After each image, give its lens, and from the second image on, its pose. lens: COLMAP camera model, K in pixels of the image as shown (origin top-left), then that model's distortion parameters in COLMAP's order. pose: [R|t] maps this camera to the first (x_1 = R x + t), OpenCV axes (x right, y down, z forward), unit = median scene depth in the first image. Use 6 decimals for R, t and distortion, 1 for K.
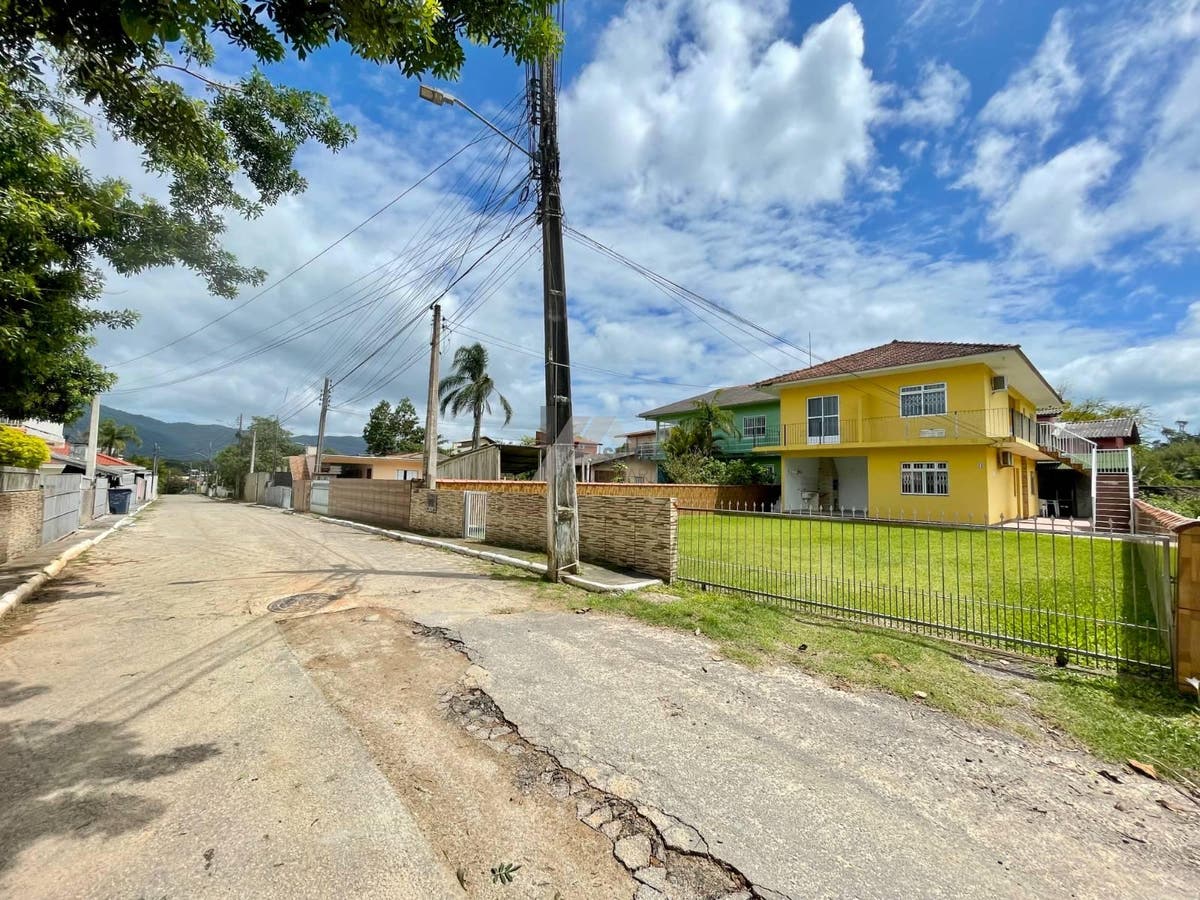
lens RADIAL K [[484.3, 0, 594.8], [0, 484.3, 449.4], [0, 0, 1]] dist [-0.001057, -0.000471]
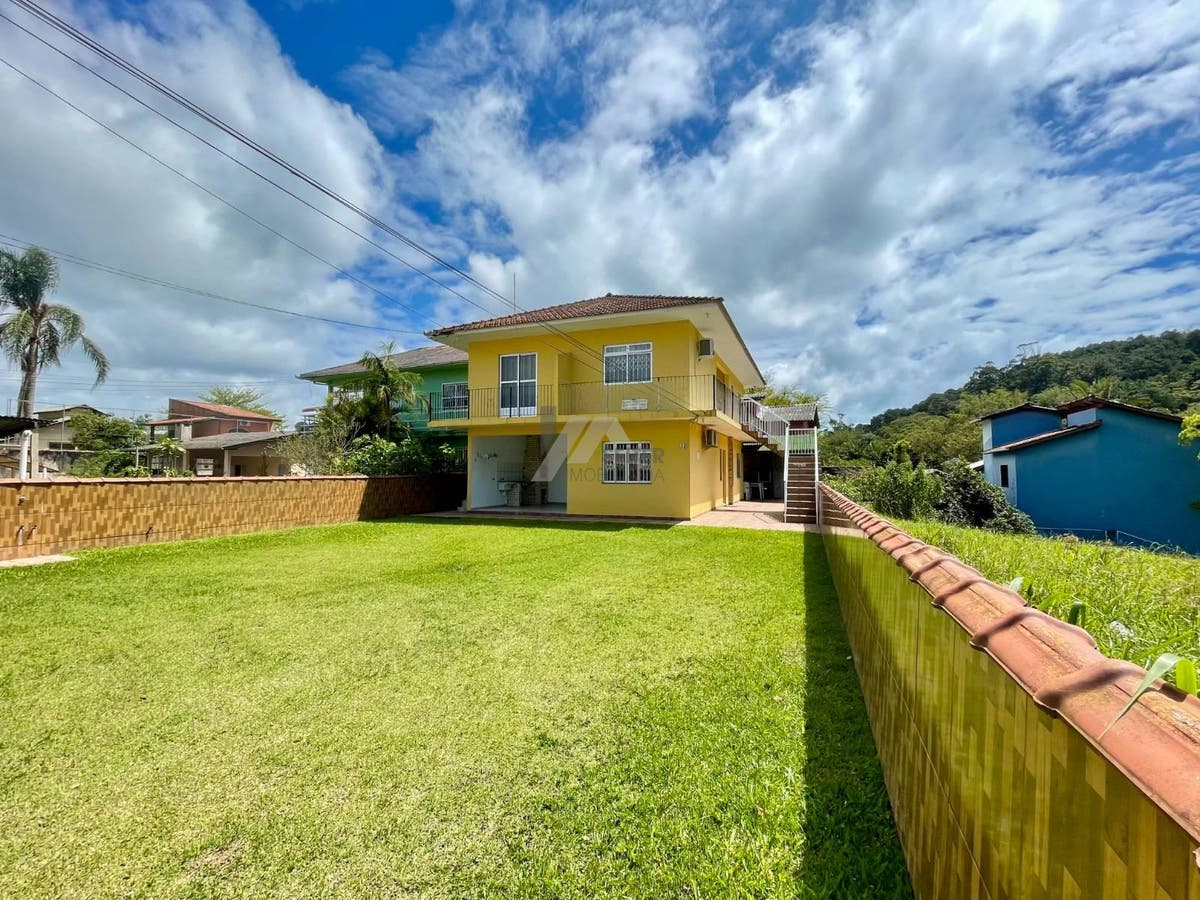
lens RADIAL K [[484.3, 0, 603.5], [0, 484.3, 453.6], [0, 0, 1]] dist [-0.001057, -0.000471]
pose [[0.905908, -0.004289, 0.423452, 0.295370], [-0.012274, 0.999263, 0.036380, 0.016406], [-0.423296, -0.038154, 0.905188, 0.283627]]
